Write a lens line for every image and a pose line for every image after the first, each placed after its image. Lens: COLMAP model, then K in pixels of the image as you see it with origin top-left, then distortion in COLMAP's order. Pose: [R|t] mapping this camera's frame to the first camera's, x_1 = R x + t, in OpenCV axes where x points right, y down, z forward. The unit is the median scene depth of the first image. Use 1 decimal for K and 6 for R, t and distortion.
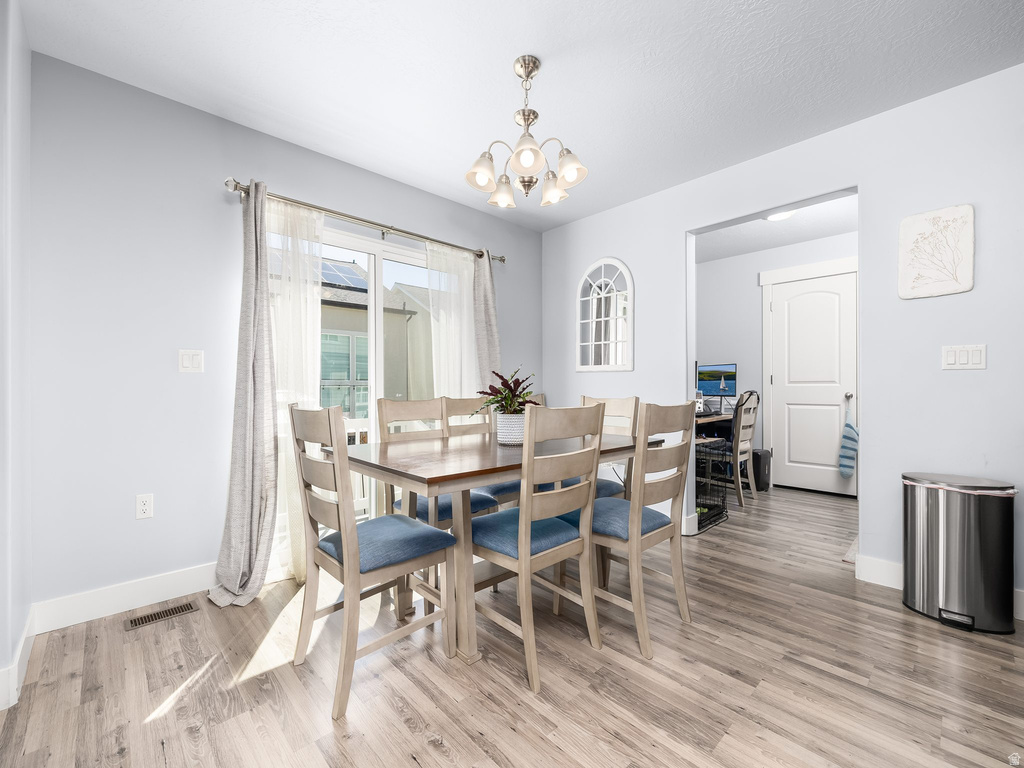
lens RADIAL K [[431.3, 0, 510.3], [0, 431.3, 386.5], [0, 0, 1]] dist [0.000066, 0.000007]
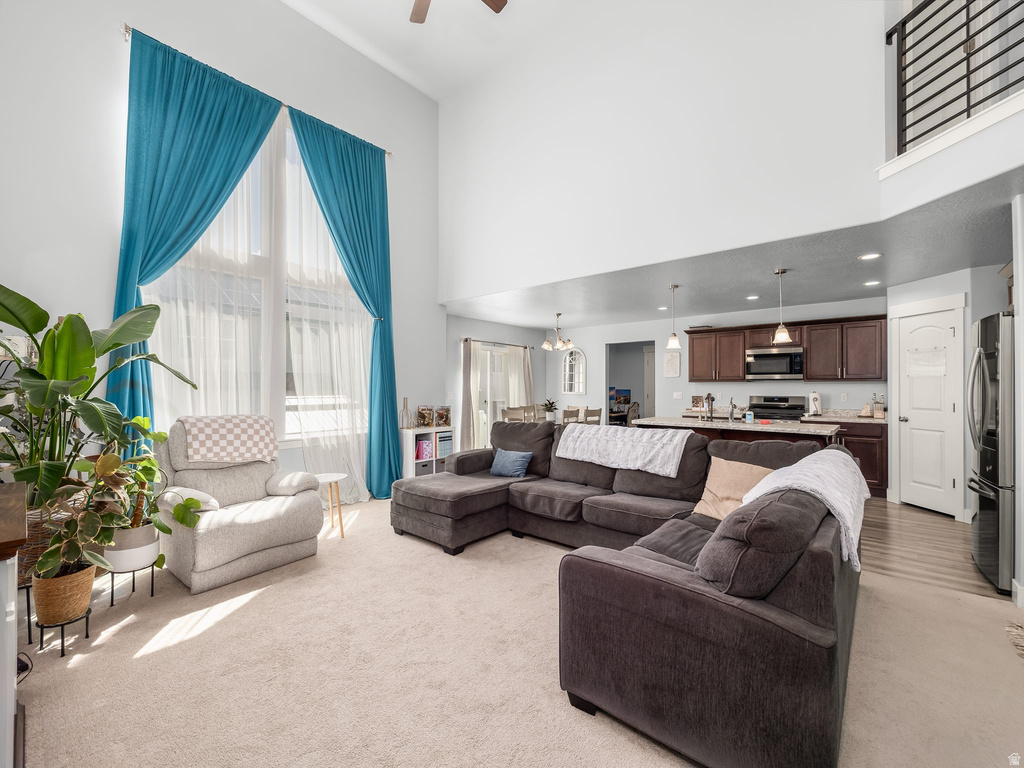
lens RADIAL K [[431.3, 0, 512.3], [0, 431.3, 384.8], [0, 0, 1]] dist [0.000066, 0.000007]
pose [[0.992965, 0.015539, 0.117384, -0.440363], [-0.015859, 0.999873, 0.001792, -0.094632], [-0.117341, -0.003641, 0.993085, -1.483293]]
